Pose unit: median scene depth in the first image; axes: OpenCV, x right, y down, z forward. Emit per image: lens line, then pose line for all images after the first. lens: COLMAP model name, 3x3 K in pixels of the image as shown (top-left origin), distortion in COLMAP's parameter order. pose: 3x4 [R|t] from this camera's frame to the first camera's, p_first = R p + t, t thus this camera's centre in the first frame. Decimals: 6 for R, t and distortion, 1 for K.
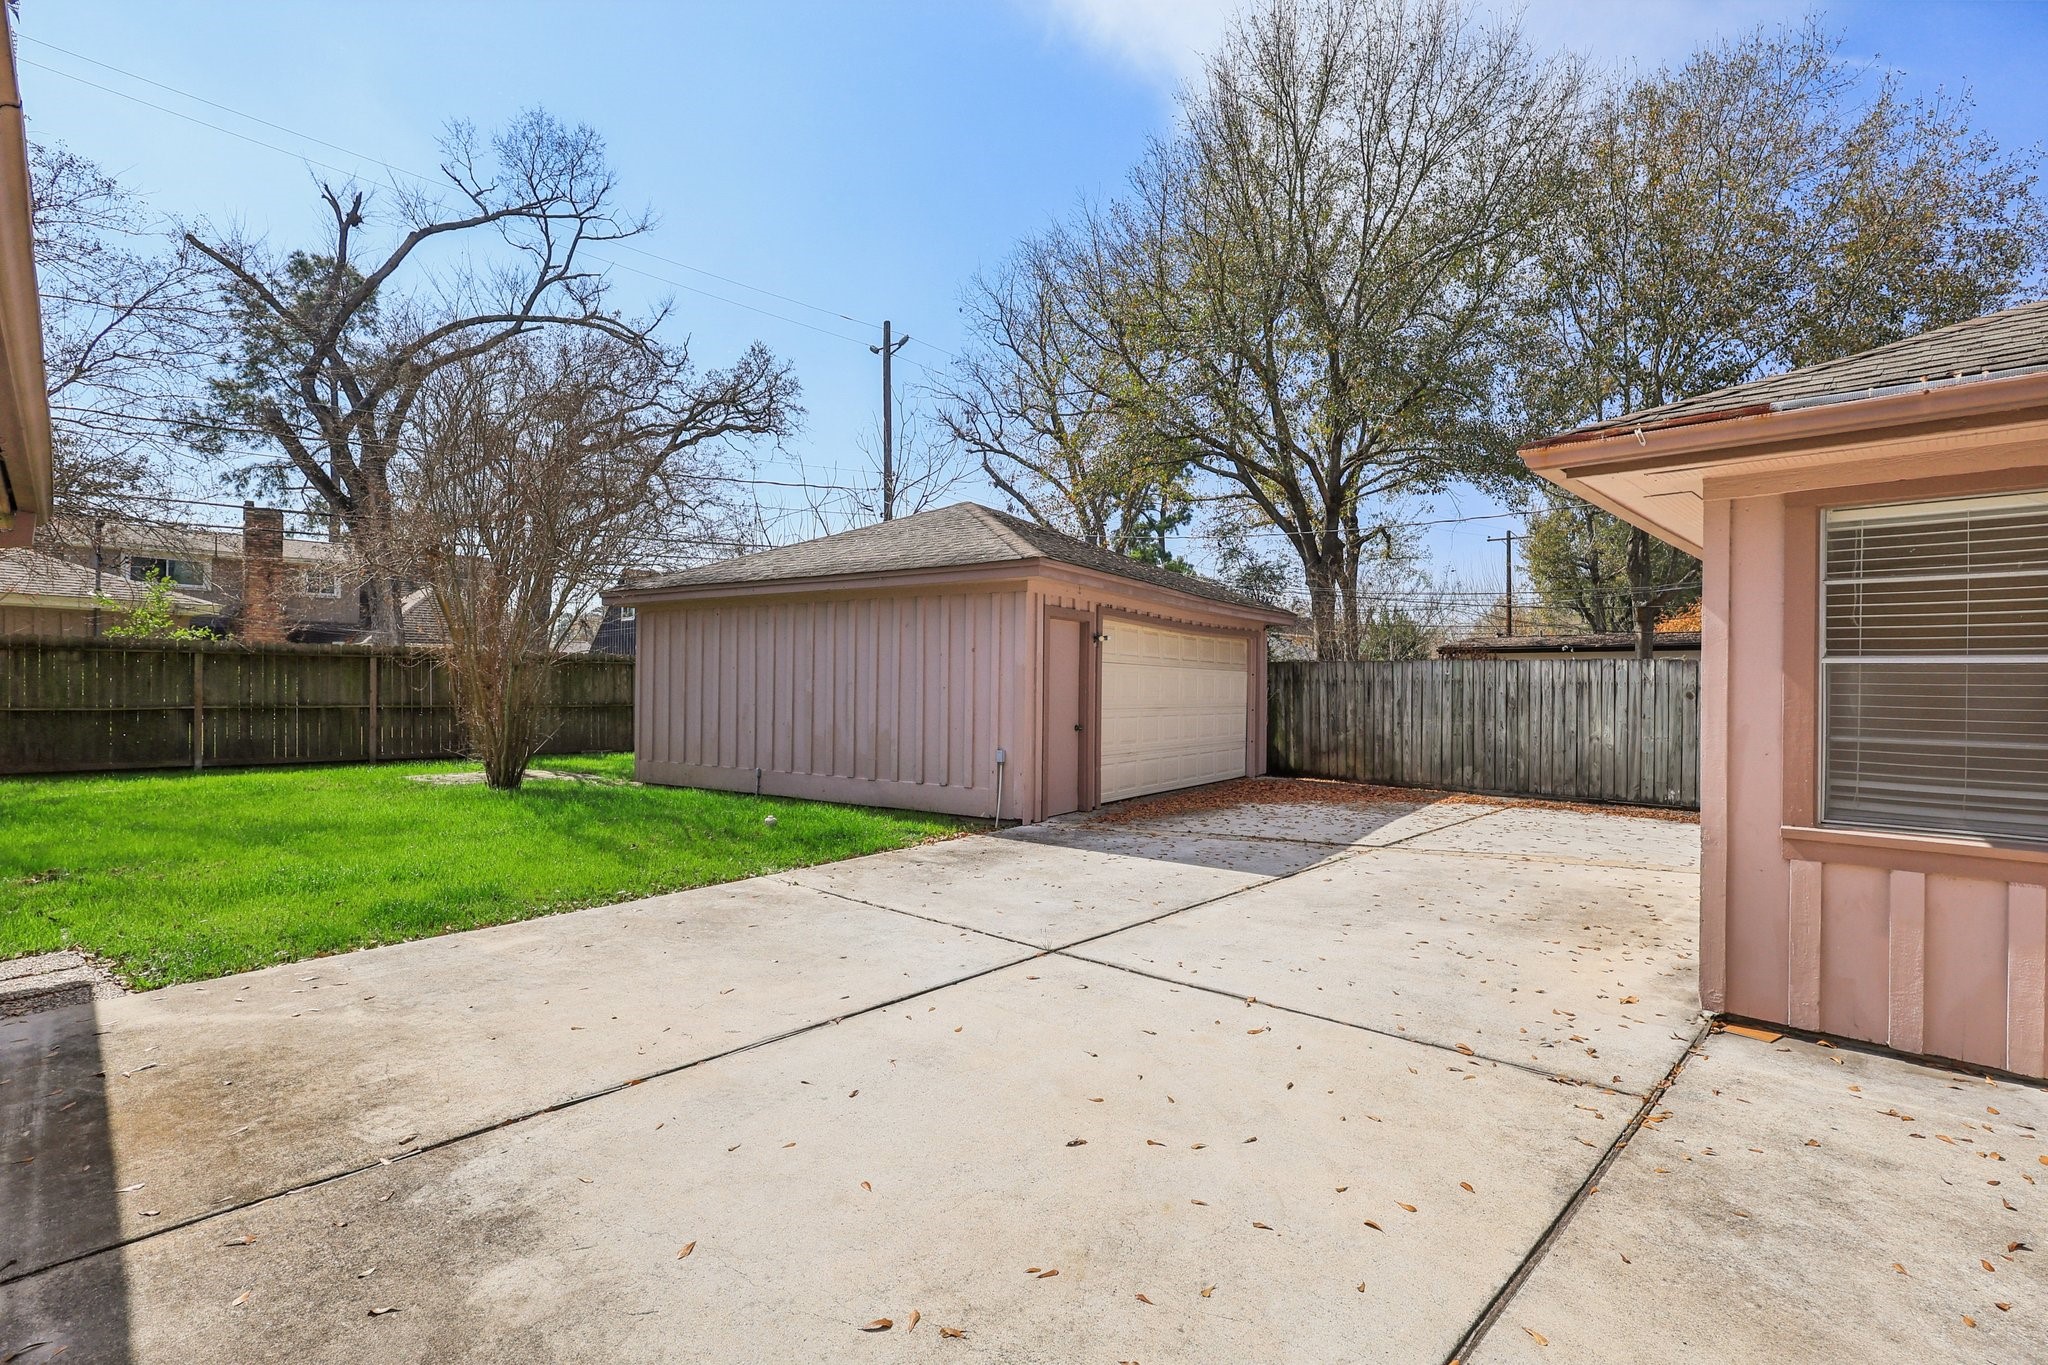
lens RADIAL K [[952.6, 0, 1056.4], [0, 952.6, 684.5], [0, 0, 1]] dist [-0.003345, 0.001513]
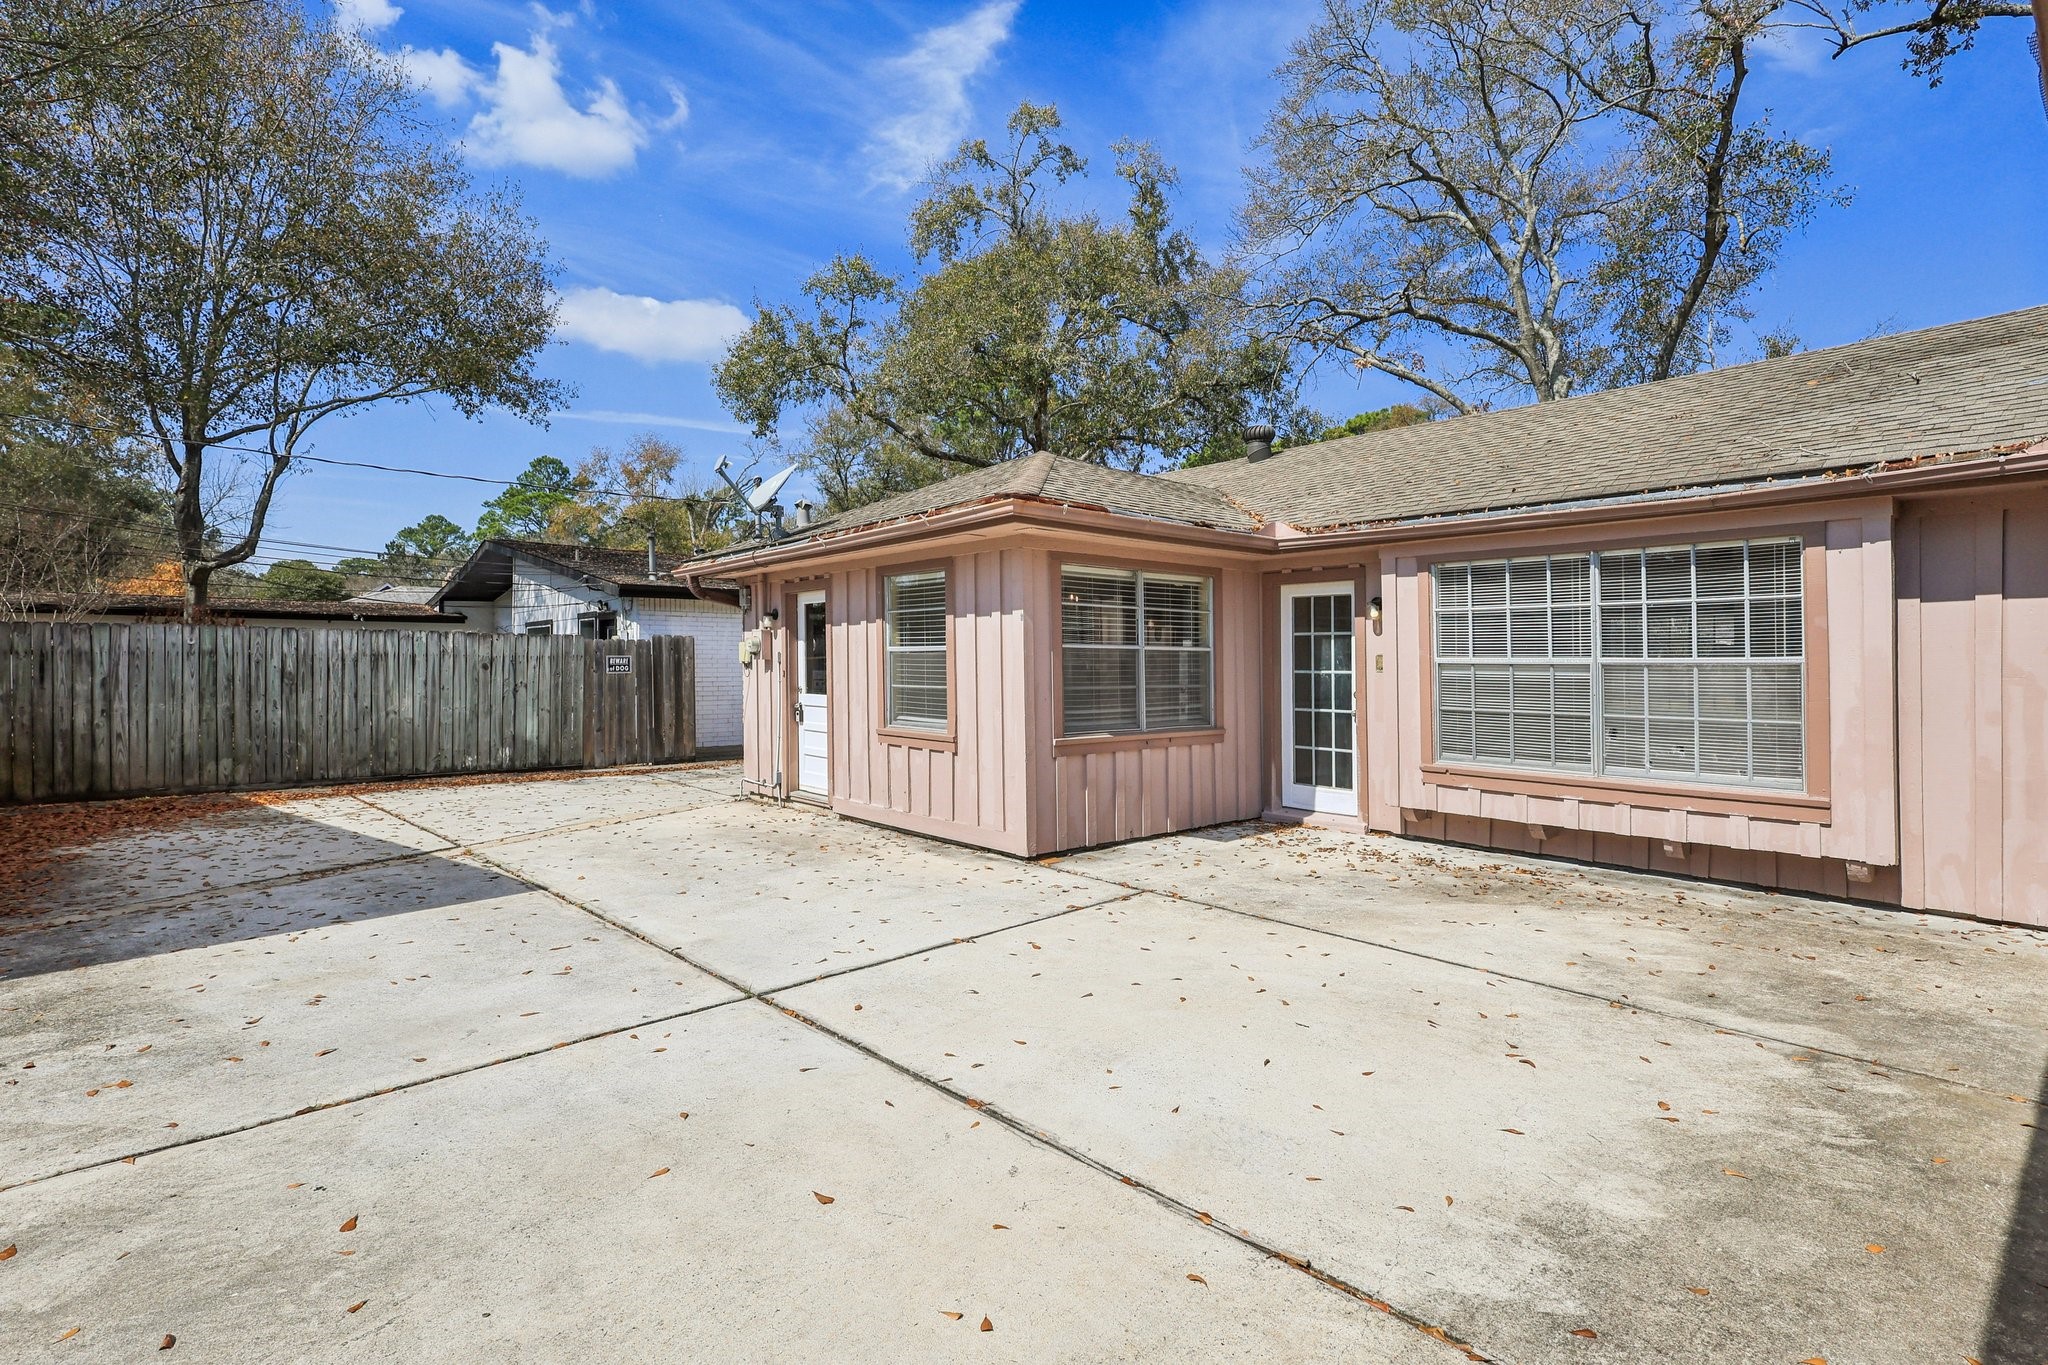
lens RADIAL K [[952.6, 0, 1000.0], [0, 952.6, 647.6], [0, 0, 1]] dist [-0.003345, 0.001513]
pose [[0.105947, 0.006283, 0.994352, -0.325064], [-0.000538, 0.999980, -0.006261, -0.003151], [-0.994372, 0.000128, 0.105949, 0.295958]]
